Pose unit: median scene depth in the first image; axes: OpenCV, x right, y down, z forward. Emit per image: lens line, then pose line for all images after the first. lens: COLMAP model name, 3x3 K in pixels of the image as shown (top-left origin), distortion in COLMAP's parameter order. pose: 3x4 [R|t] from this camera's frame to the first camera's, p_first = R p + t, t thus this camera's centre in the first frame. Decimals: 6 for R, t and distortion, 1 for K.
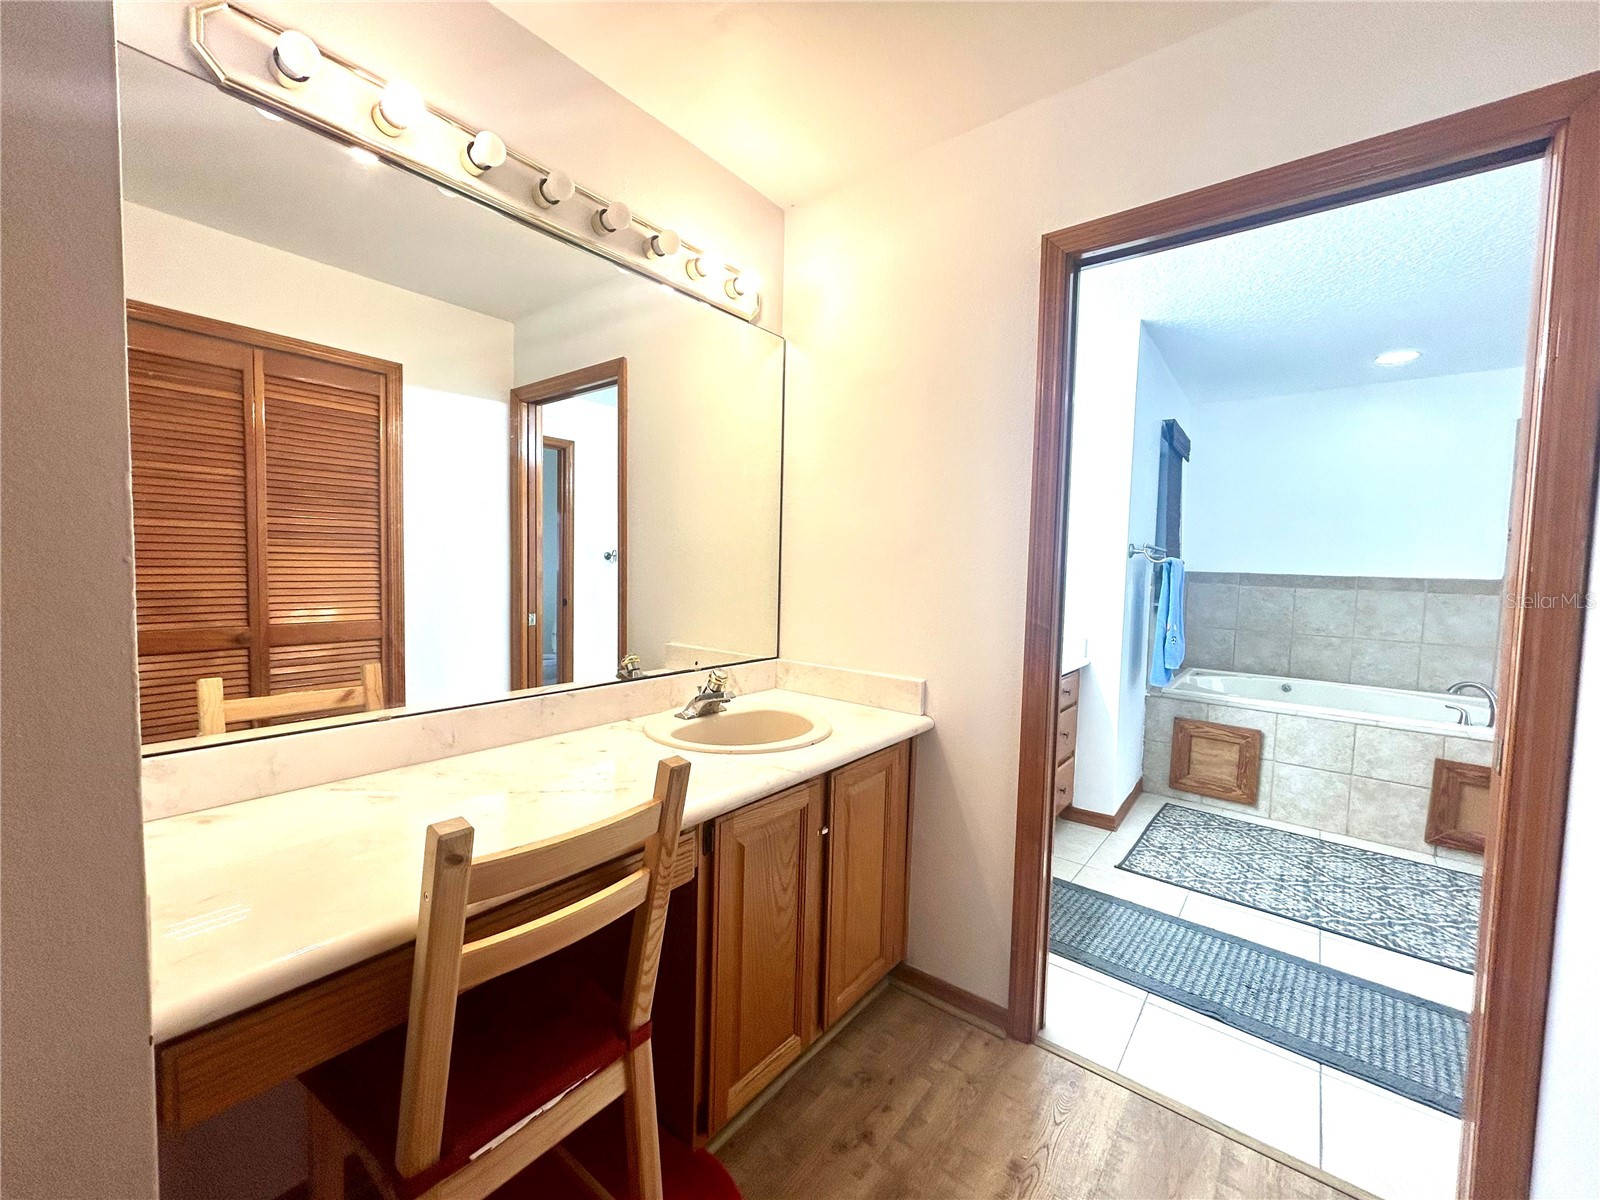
lens RADIAL K [[645.7, 0, 800.7], [0, 645.7, 601.8], [0, 0, 1]] dist [0.001287, 0.000835]
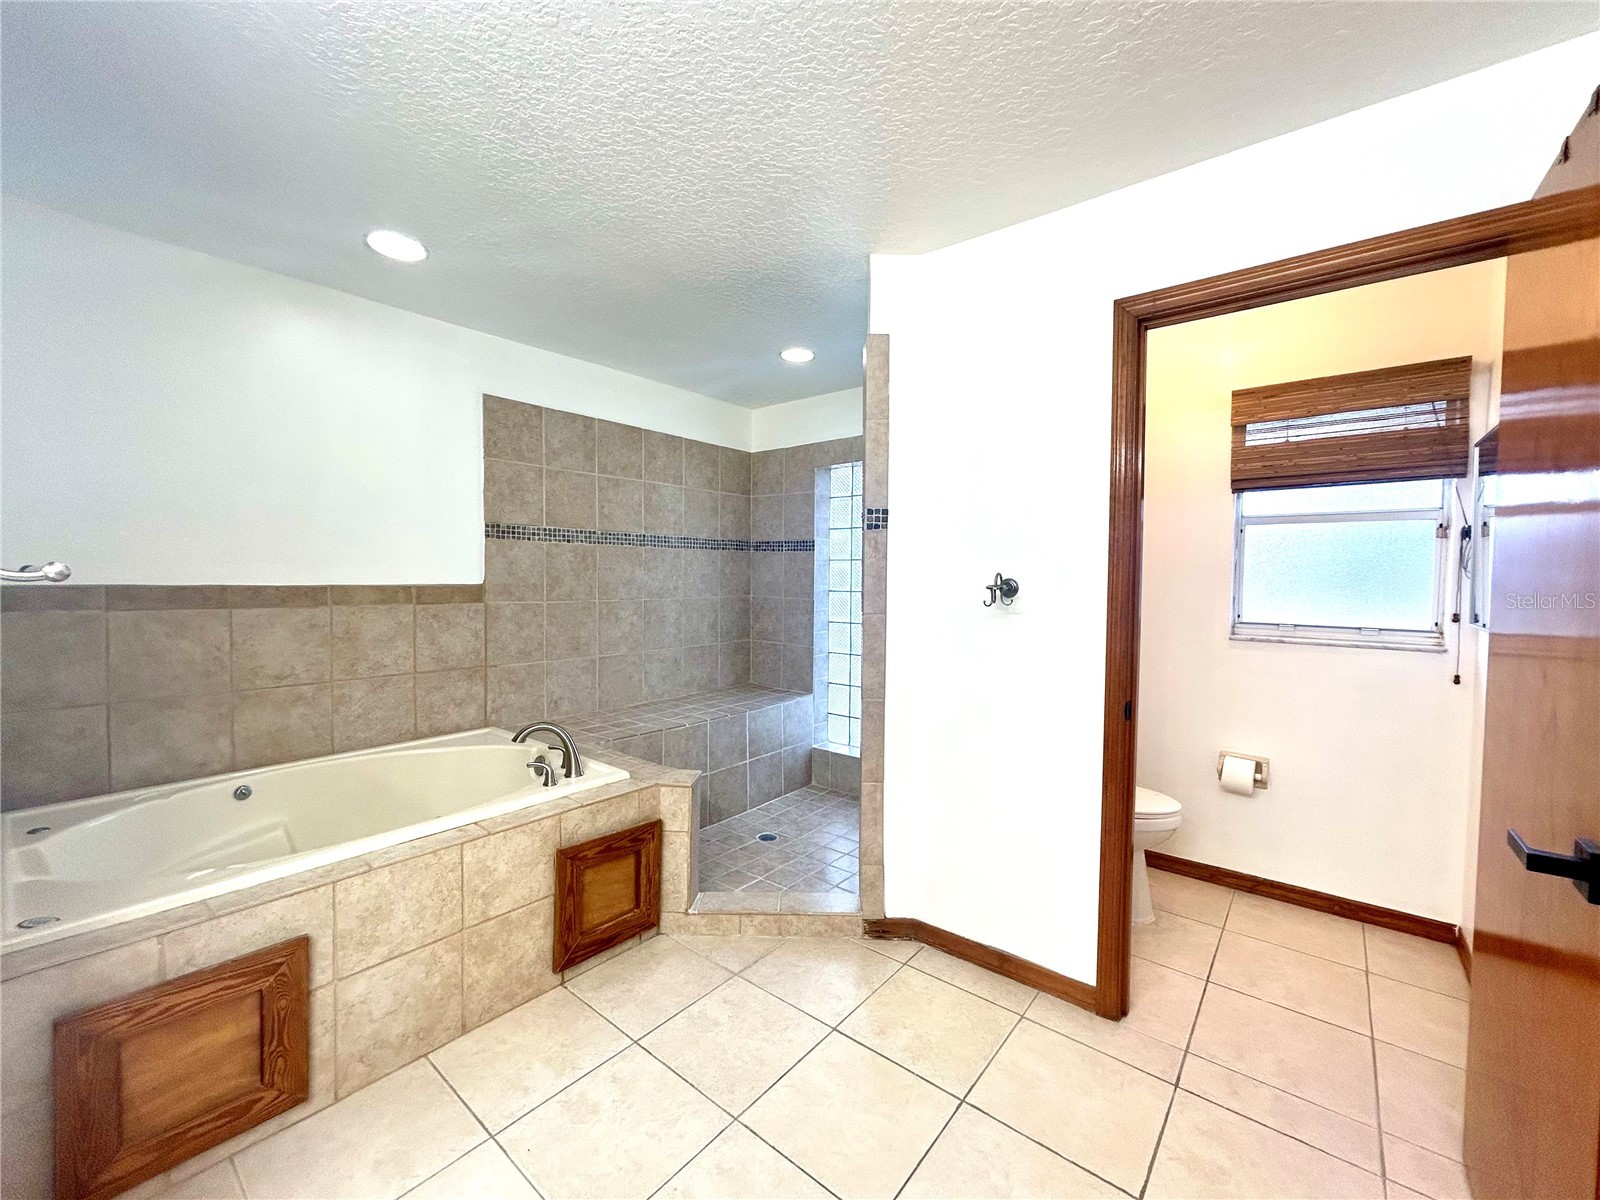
lens RADIAL K [[645.7, 0, 796.9], [0, 645.7, 599.0], [0, 0, 1]] dist [0.001287, 0.000835]
pose [[0.015718, -0.062833, 0.997900, 0.272587], [0.052500, 0.996699, 0.061930, -0.048886], [-0.998497, 0.051416, 0.018965, 0.628246]]
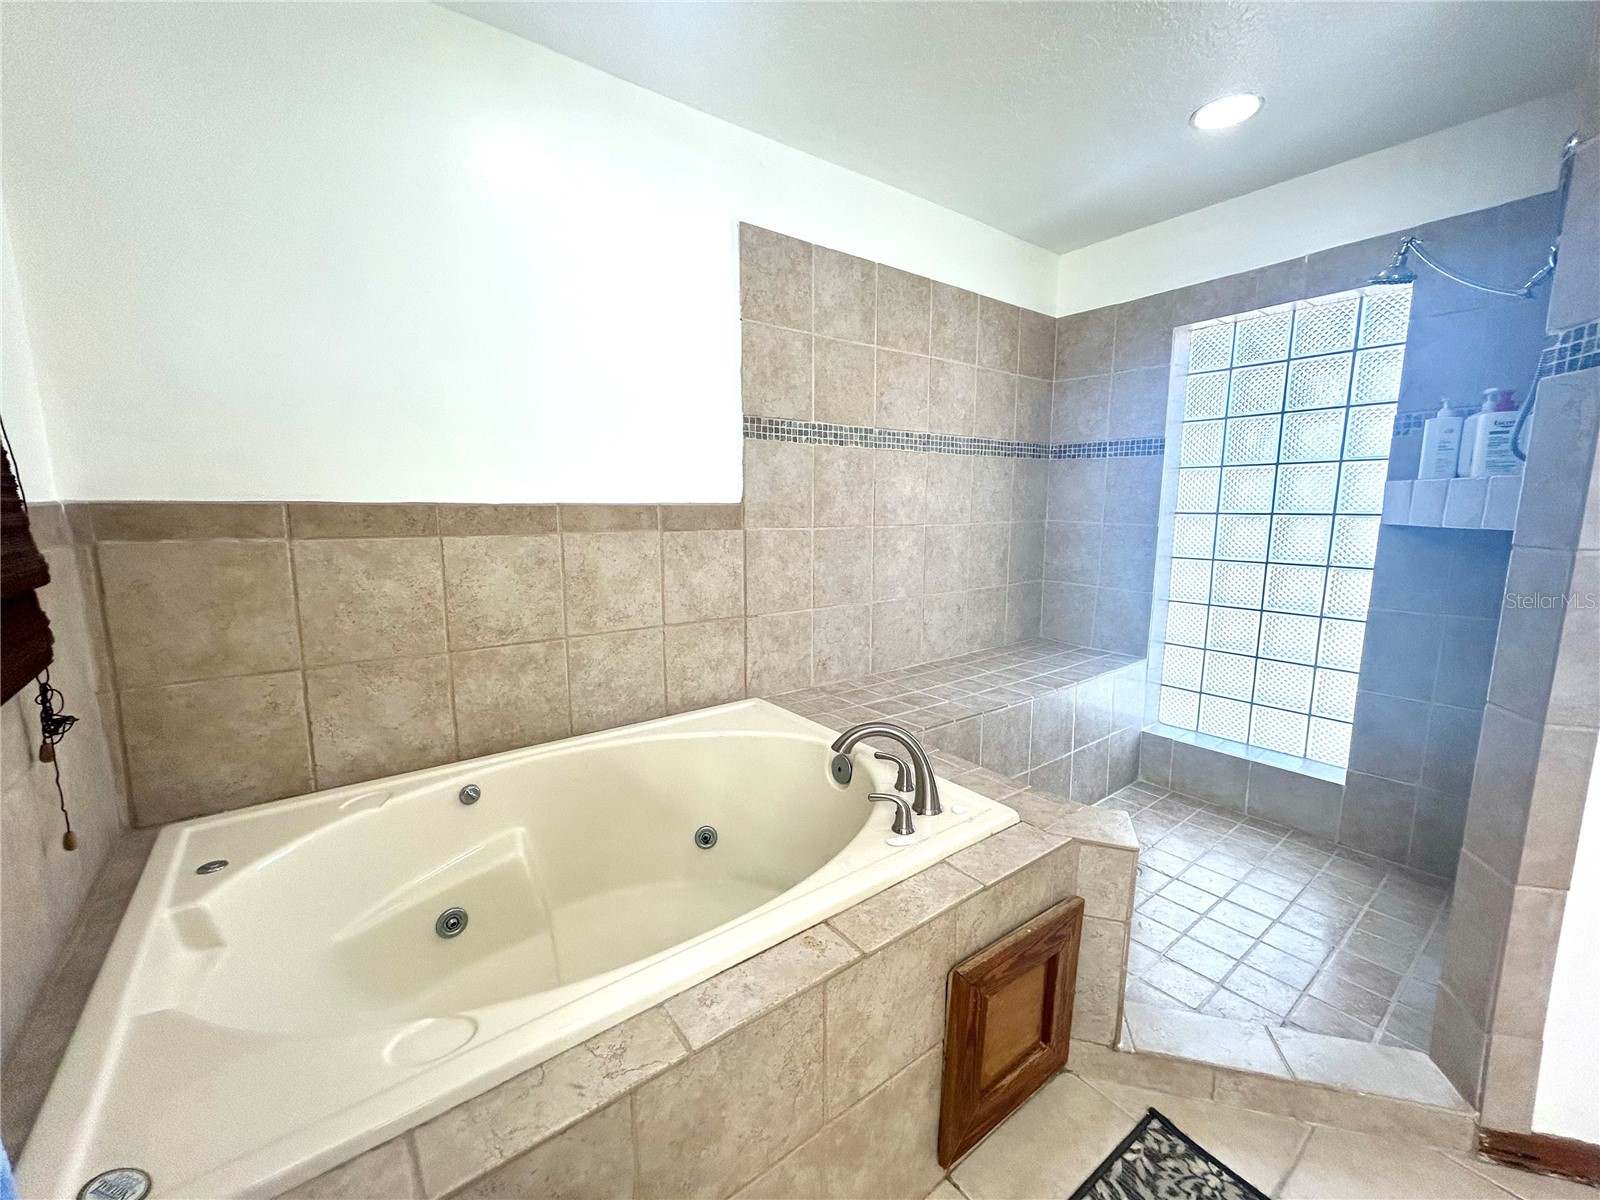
lens RADIAL K [[645.7, 0, 797.3], [0, 645.7, 598.5], [0, 0, 1]] dist [0.001287, 0.000835]
pose [[0.249338, -0.166909, 0.953924, 0.548669], [0.066394, 0.985664, 0.155109, -0.039069], [-0.966138, 0.024660, 0.256845, 0.864525]]
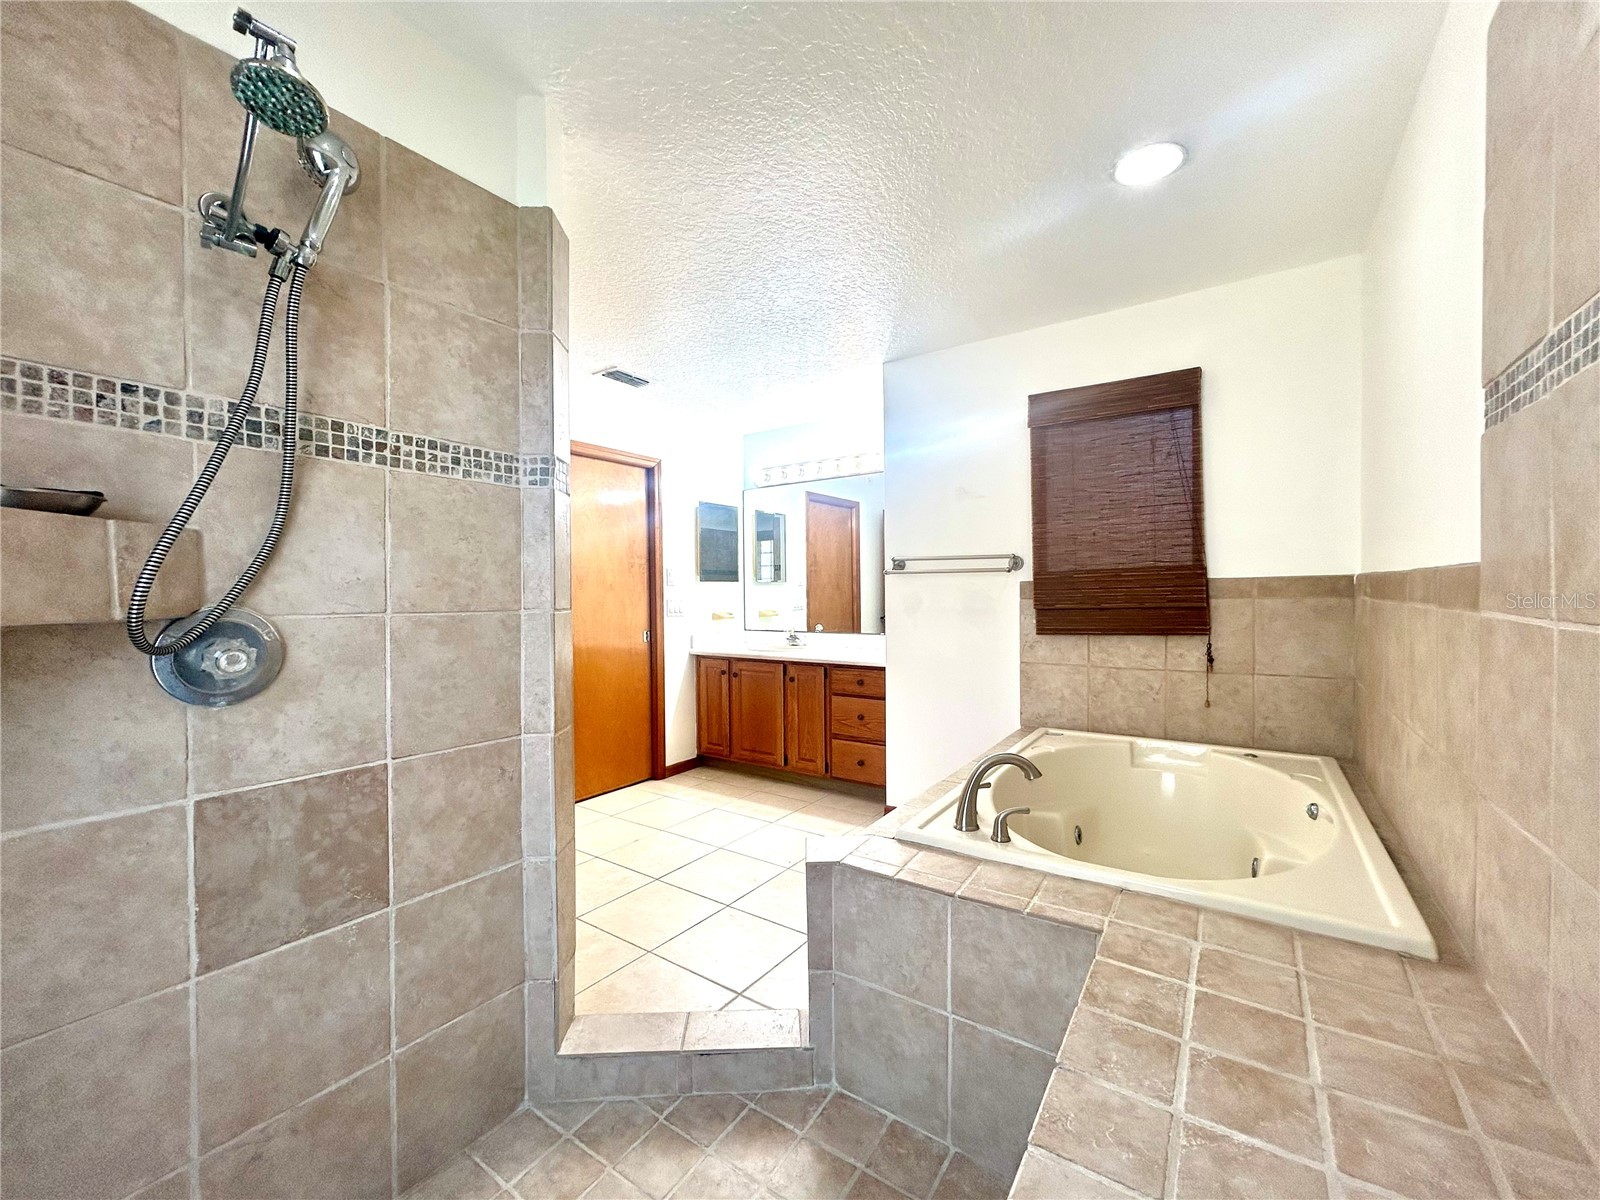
lens RADIAL K [[645.7, 0, 801.9], [0, 645.7, 601.8], [0, 0, 1]] dist [0.001287, 0.000835]
pose [[0.070451, -0.012524, -0.997437, 1.488585], [-0.052344, 0.998497, -0.016235, 0.007712], [0.996141, 0.053354, 0.069690, 0.715931]]
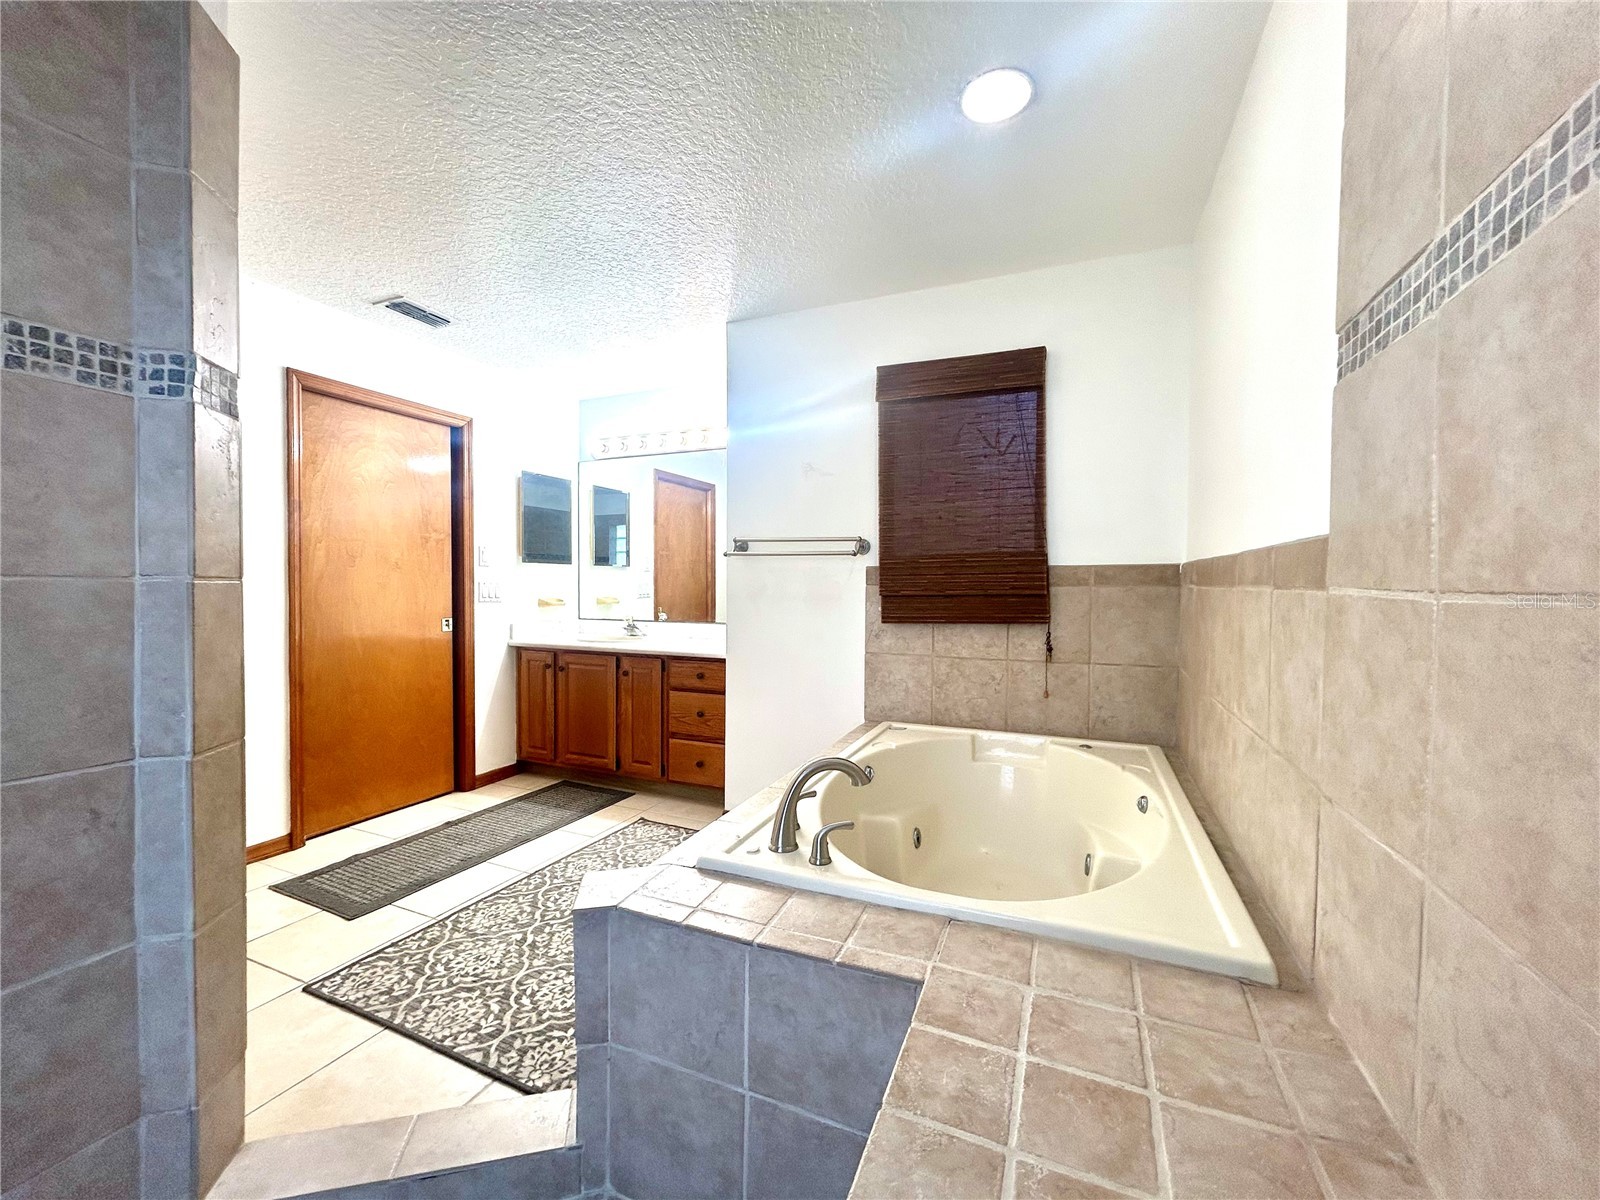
lens RADIAL K [[645.7, 0, 801.0], [0, 645.7, 601.6], [0, 0, 1]] dist [0.001287, 0.000835]
pose [[0.263576, 0.000081, -0.964639, 1.400495], [-0.061274, 0.997982, -0.016659, 0.014169], [0.962691, 0.063498, 0.263049, 0.780434]]
